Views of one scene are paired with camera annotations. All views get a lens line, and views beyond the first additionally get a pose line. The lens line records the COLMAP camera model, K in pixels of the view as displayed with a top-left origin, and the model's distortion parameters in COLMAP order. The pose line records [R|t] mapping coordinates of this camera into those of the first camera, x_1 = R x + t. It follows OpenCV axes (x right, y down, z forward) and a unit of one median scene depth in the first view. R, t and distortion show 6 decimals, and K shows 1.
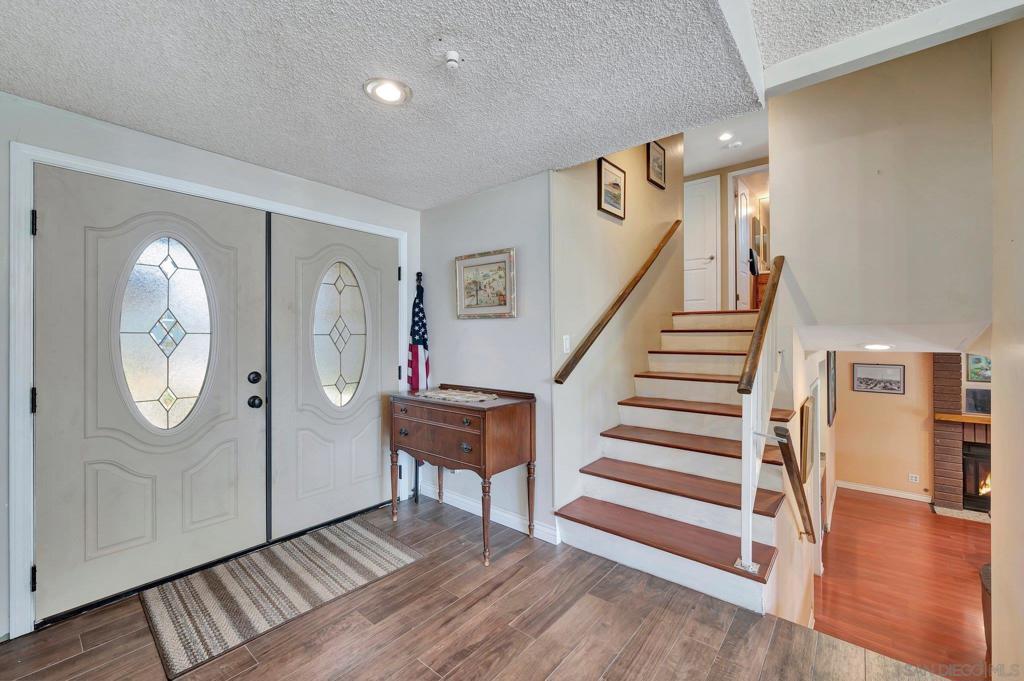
lens RADIAL K [[407.3, 0, 511.5], [0, 407.3, 326.0], [0, 0, 1]] dist [0.000049, 0.000016]
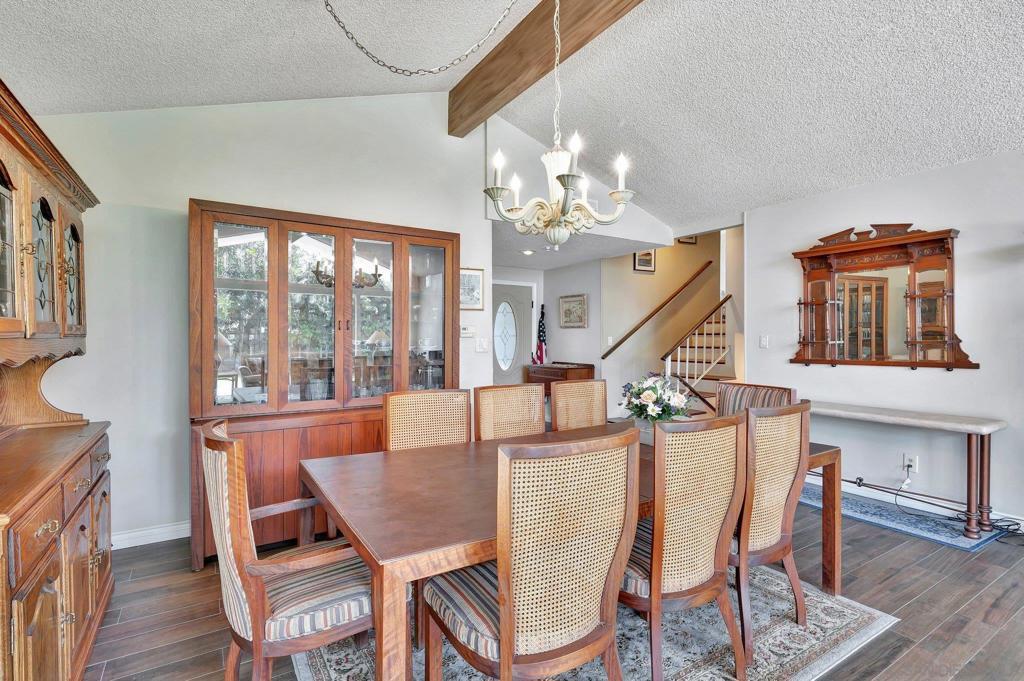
lens RADIAL K [[489.8, 0, 512.0], [0, 489.8, 340.5], [0, 0, 1]] dist [-0.004970, -0.000519]
pose [[0.951244, 0.002148, -0.308433, 0.367594], [-0.001721, 0.999997, 0.001657, 0.036296], [0.308436, -0.001045, 0.951245, -1.303636]]
